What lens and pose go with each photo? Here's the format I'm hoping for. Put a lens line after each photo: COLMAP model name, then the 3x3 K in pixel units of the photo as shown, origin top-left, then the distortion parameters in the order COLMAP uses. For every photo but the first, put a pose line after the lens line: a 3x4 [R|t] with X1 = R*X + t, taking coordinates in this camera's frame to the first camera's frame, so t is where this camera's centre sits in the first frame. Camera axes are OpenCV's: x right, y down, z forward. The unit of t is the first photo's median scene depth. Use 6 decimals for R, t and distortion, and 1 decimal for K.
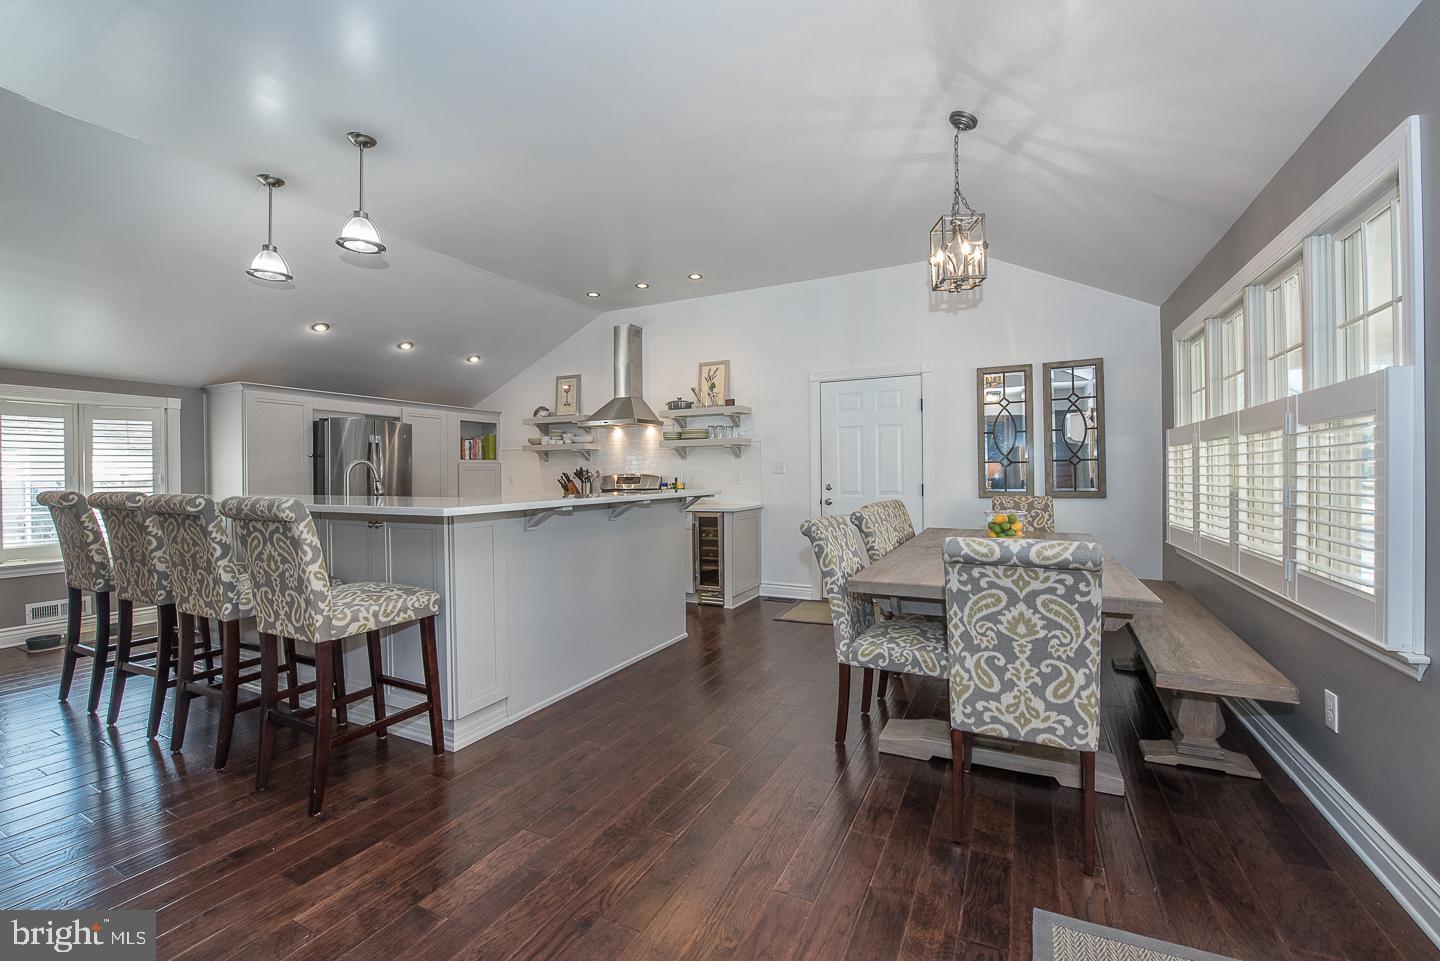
lens RADIAL K [[565.1, 0, 736.9], [0, 565.1, 475.5], [0, 0, 1]] dist [-0.015874, -0.001423]
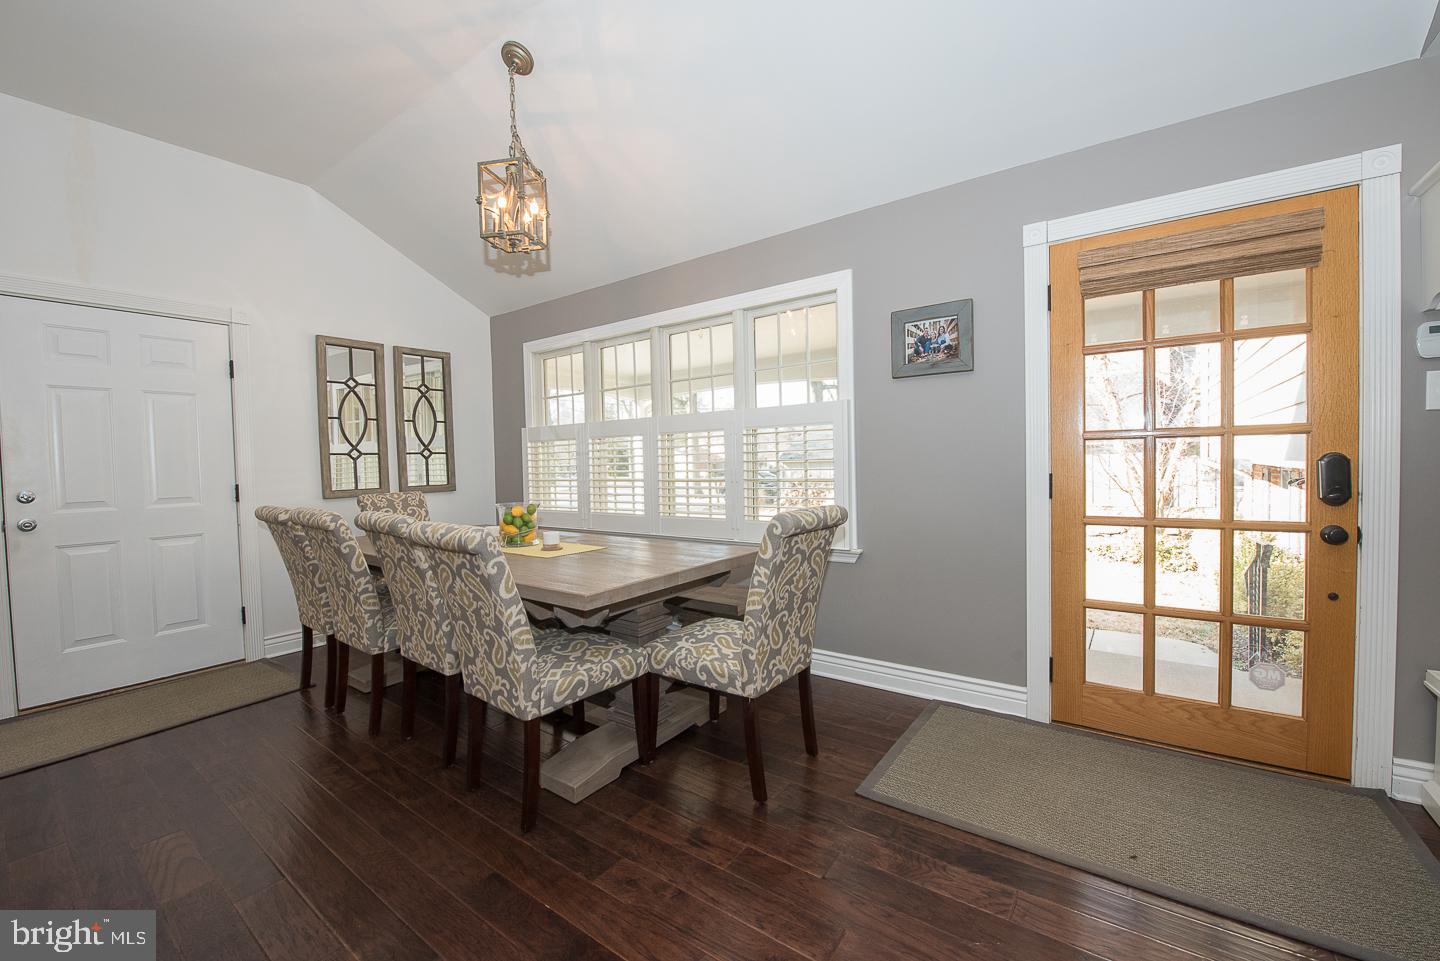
lens RADIAL K [[565.1, 0, 716.4], [0, 565.1, 478.1], [0, 0, 1]] dist [-0.015874, -0.001423]
pose [[0.210648, -0.023072, 0.977290, -0.231437], [0.021253, 0.999593, 0.019017, 0.006592], [-0.977331, 0.016765, 0.211052, 0.300678]]
